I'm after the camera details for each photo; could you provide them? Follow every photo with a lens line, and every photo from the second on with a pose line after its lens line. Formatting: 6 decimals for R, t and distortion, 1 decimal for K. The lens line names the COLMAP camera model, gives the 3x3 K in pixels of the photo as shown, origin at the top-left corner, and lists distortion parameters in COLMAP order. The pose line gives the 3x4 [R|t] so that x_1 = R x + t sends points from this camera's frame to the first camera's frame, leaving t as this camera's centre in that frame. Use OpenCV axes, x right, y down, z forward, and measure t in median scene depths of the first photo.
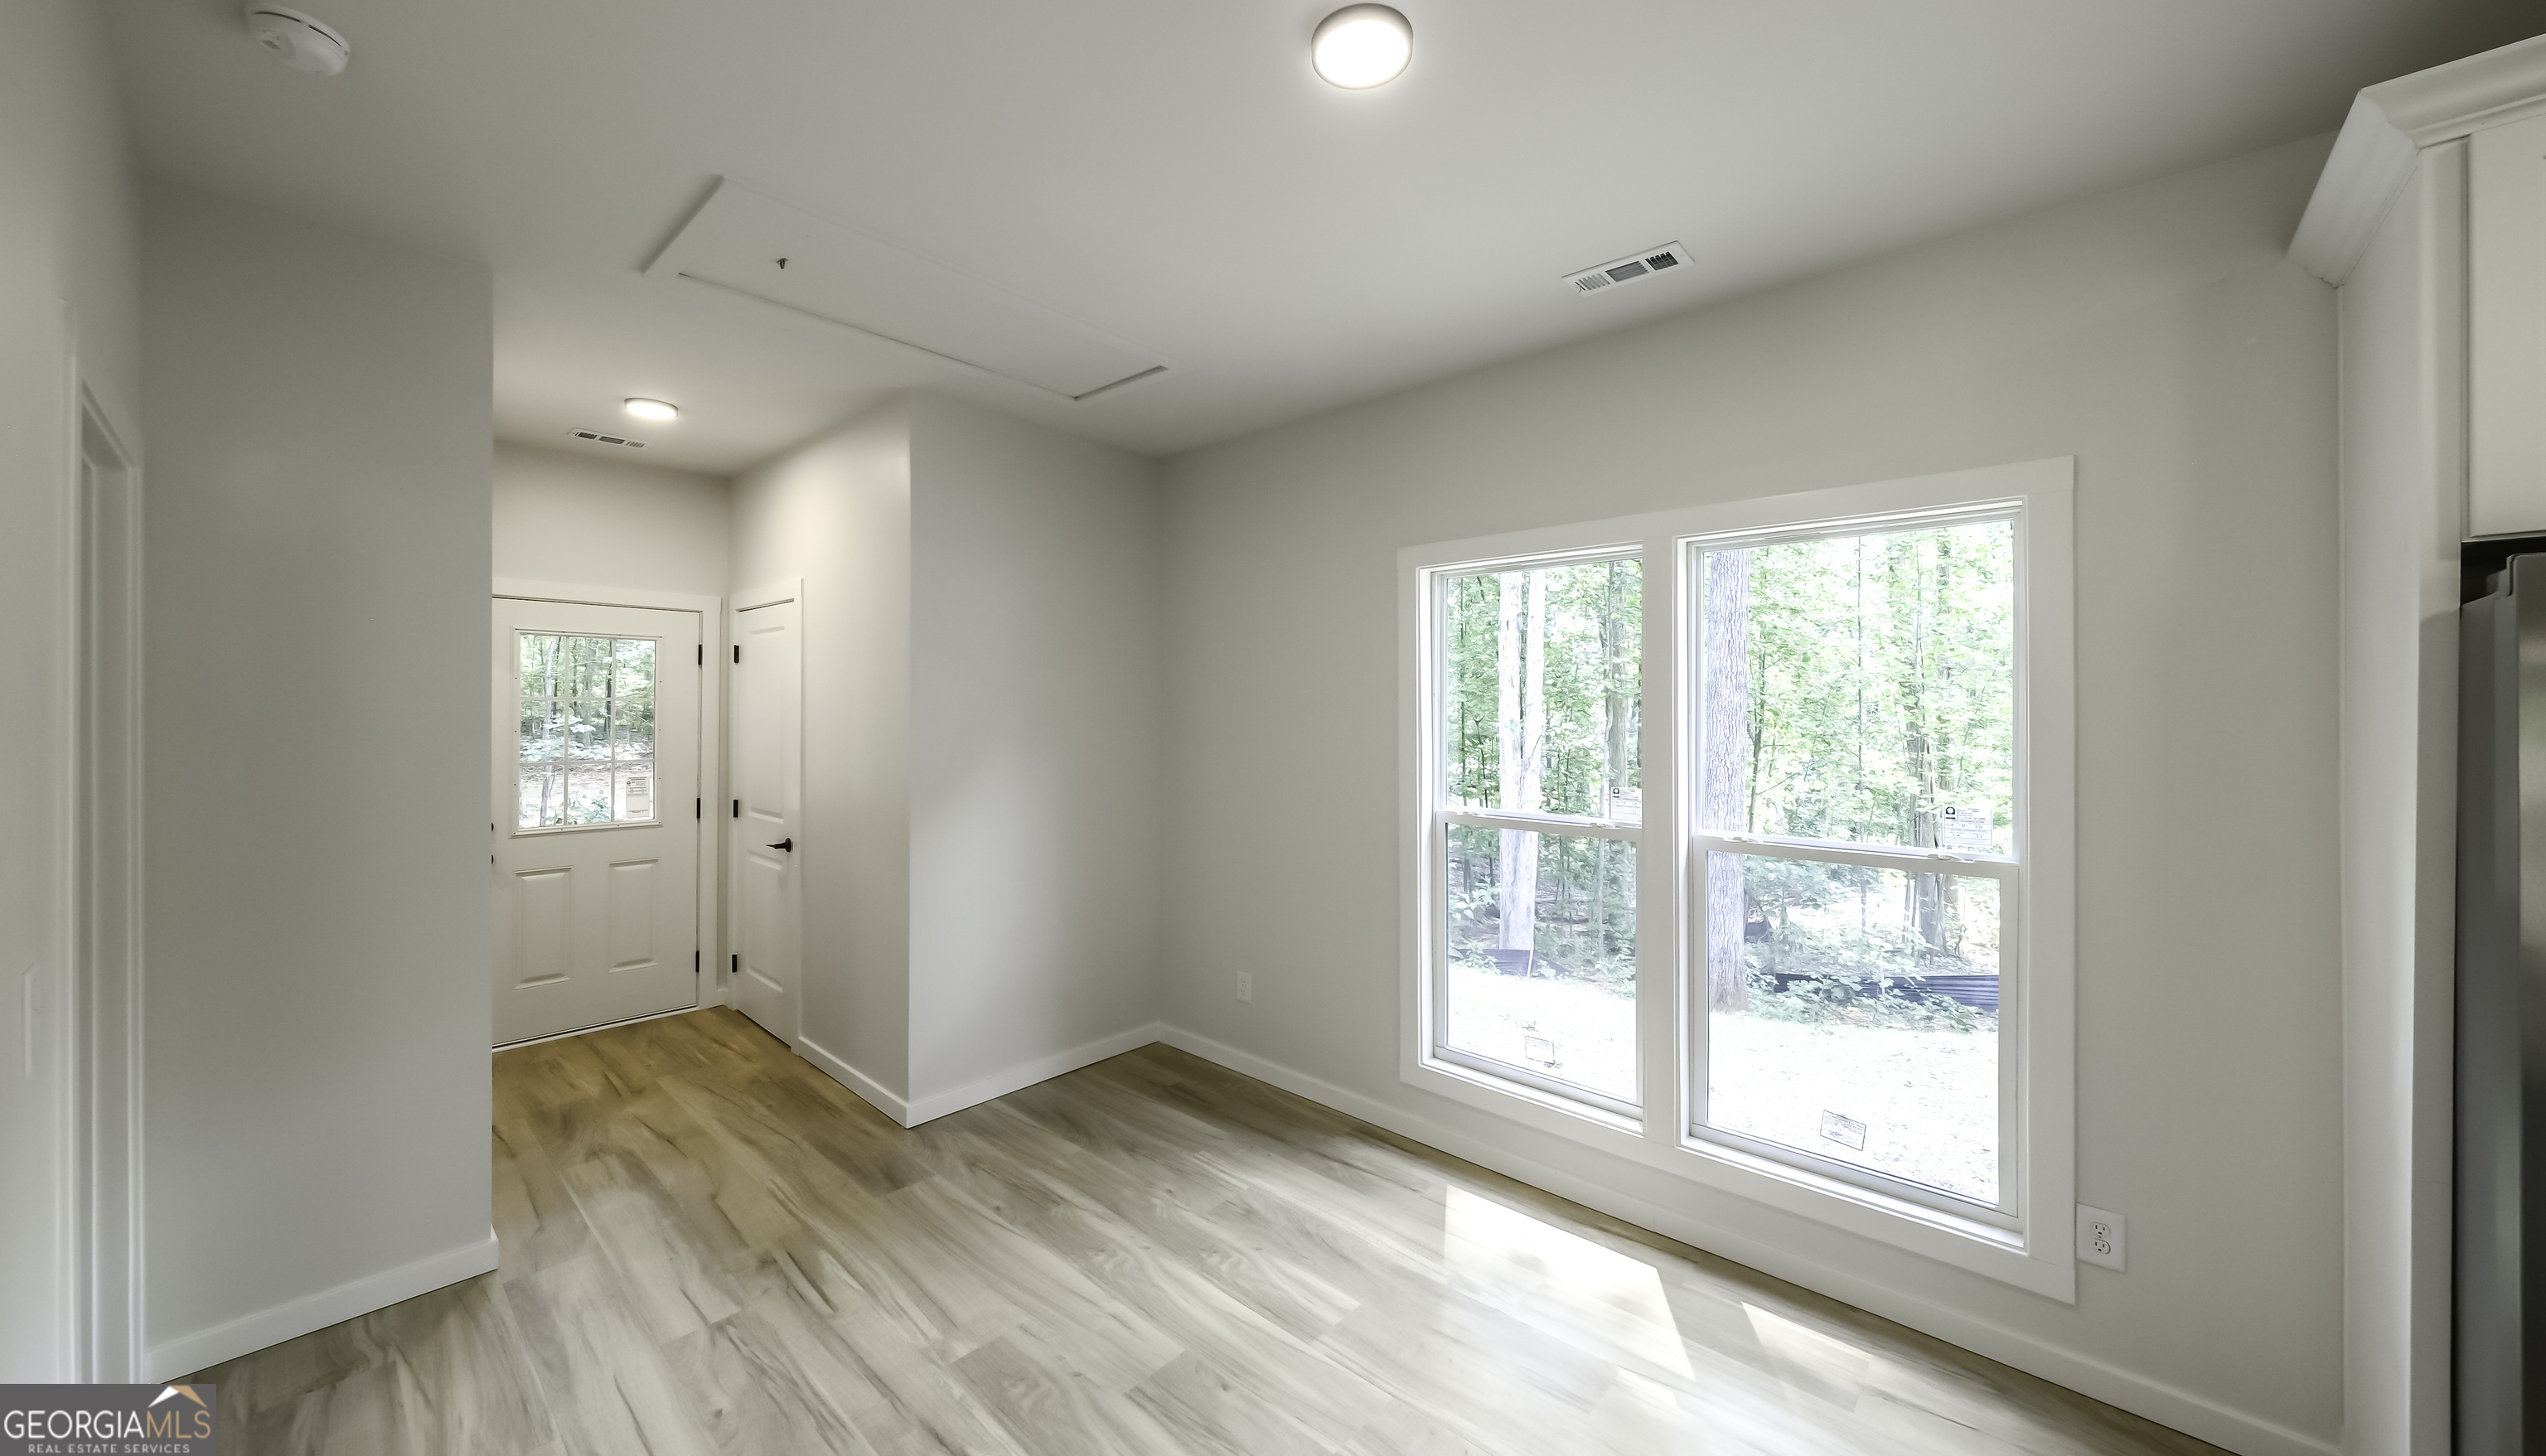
lens RADIAL K [[898.5, 0, 1239.5], [0, 898.5, 713.2], [0, 0, 1]] dist [0.000697, 0.000271]
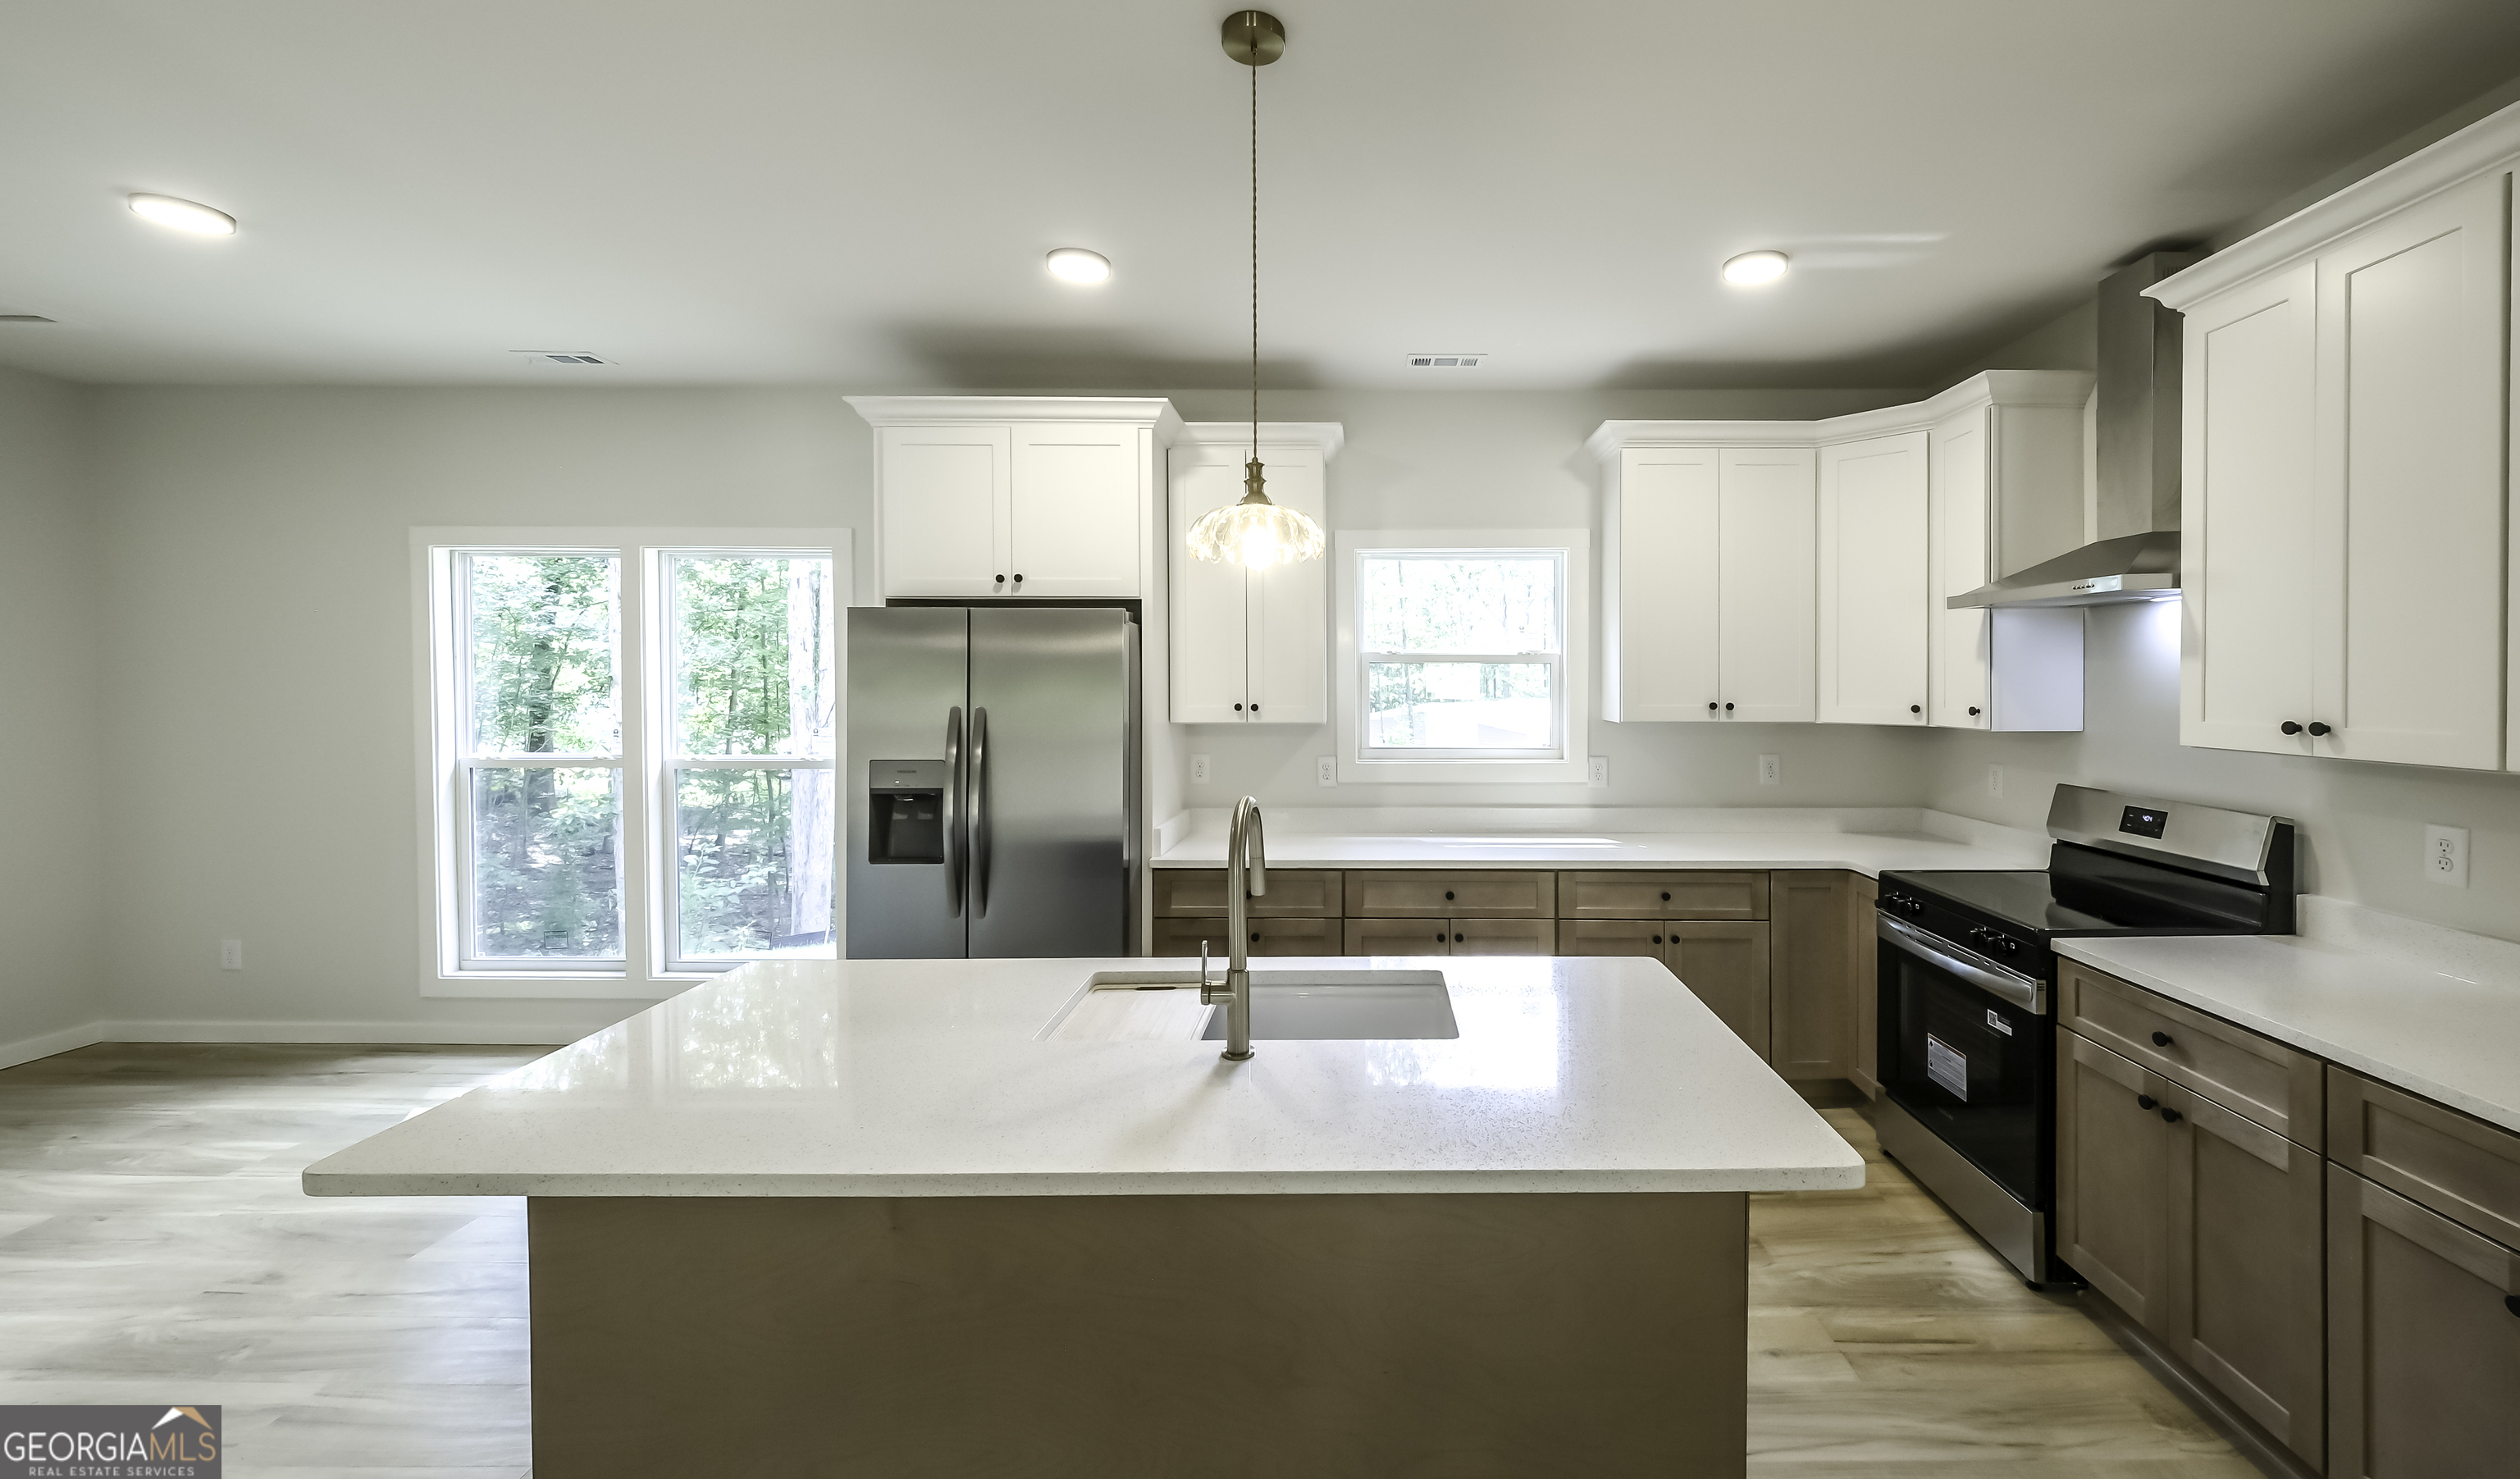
lens RADIAL K [[983.2, 0, 1366.2], [0, 983.2, 686.5], [0, 0, 1]] dist [0.000787, 0.000627]
pose [[0.729050, -0.016133, 0.684271, 0.227032], [0.001222, 0.999751, 0.022268, -0.010580], [-0.684460, -0.015398, 0.728888, -0.800964]]
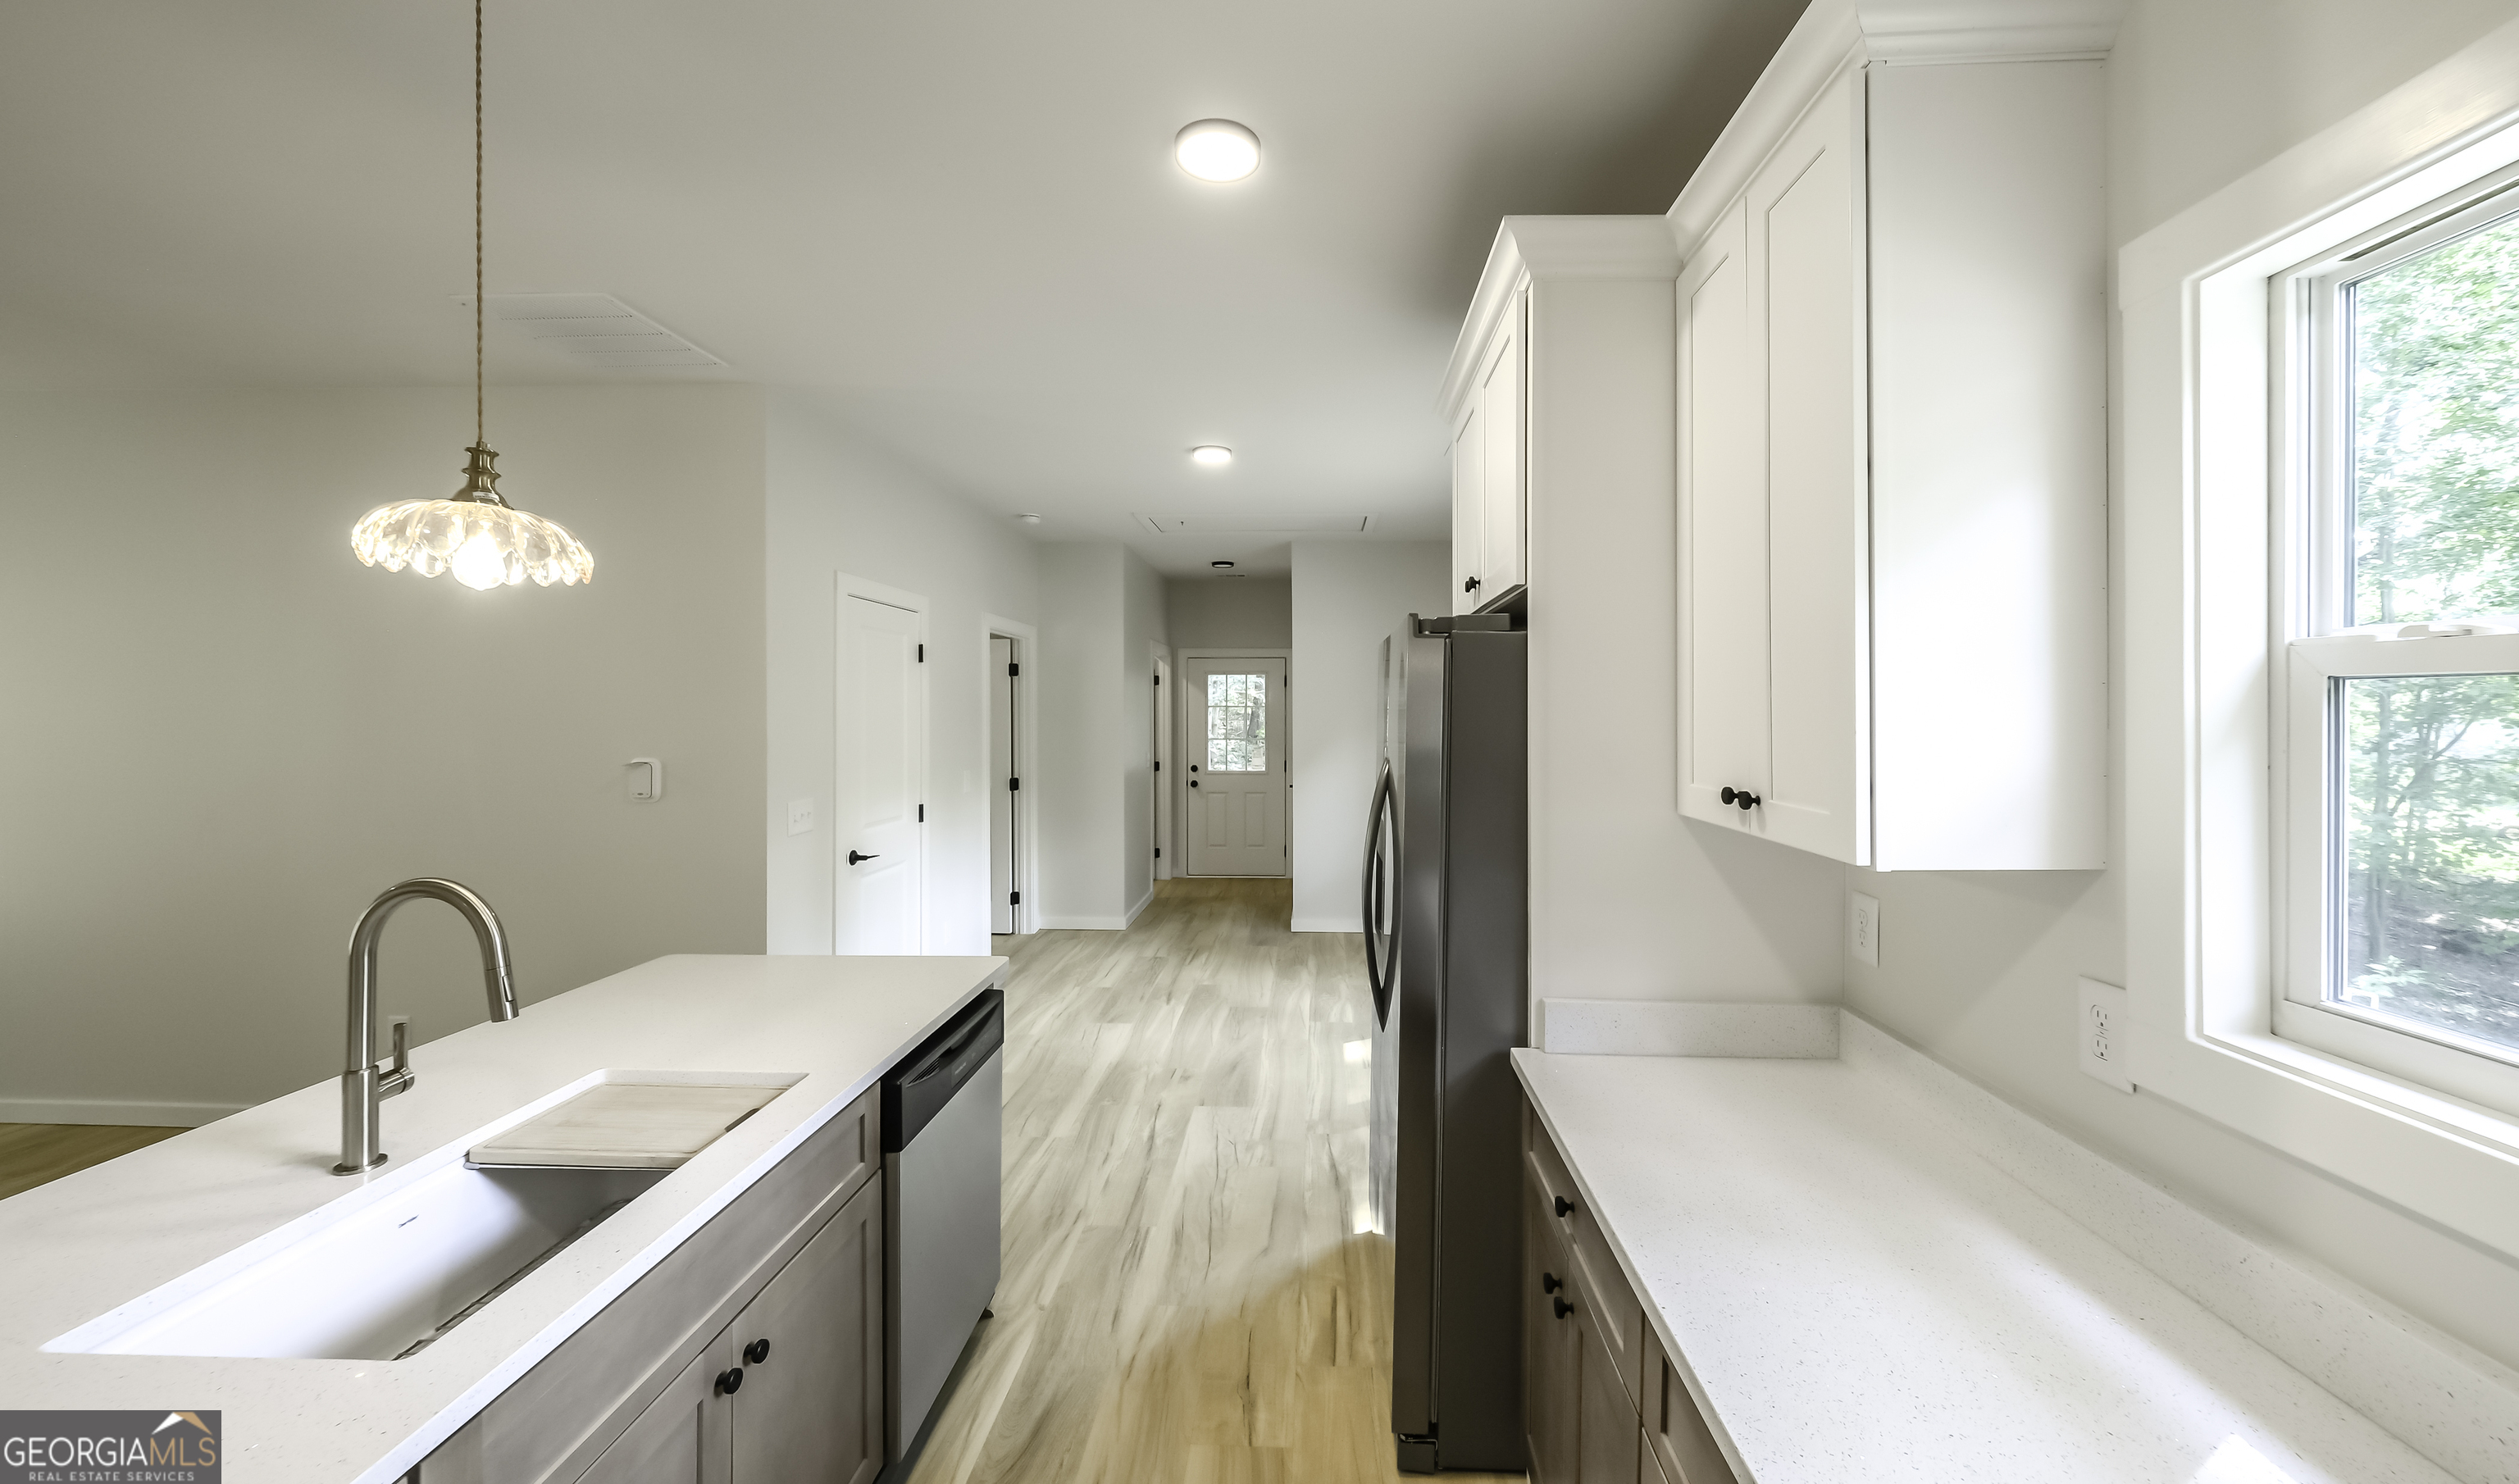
lens RADIAL K [[907.7, 0, 1290.0], [0, 907.7, 714.0], [0, 0, 1]] dist [-0.000095, 0.000012]
pose [[0.654136, -0.009524, -0.756317, 1.187406], [0.013901, 0.999903, -0.000569, -0.004551], [0.756249, -0.010142, 0.654205, -0.287339]]
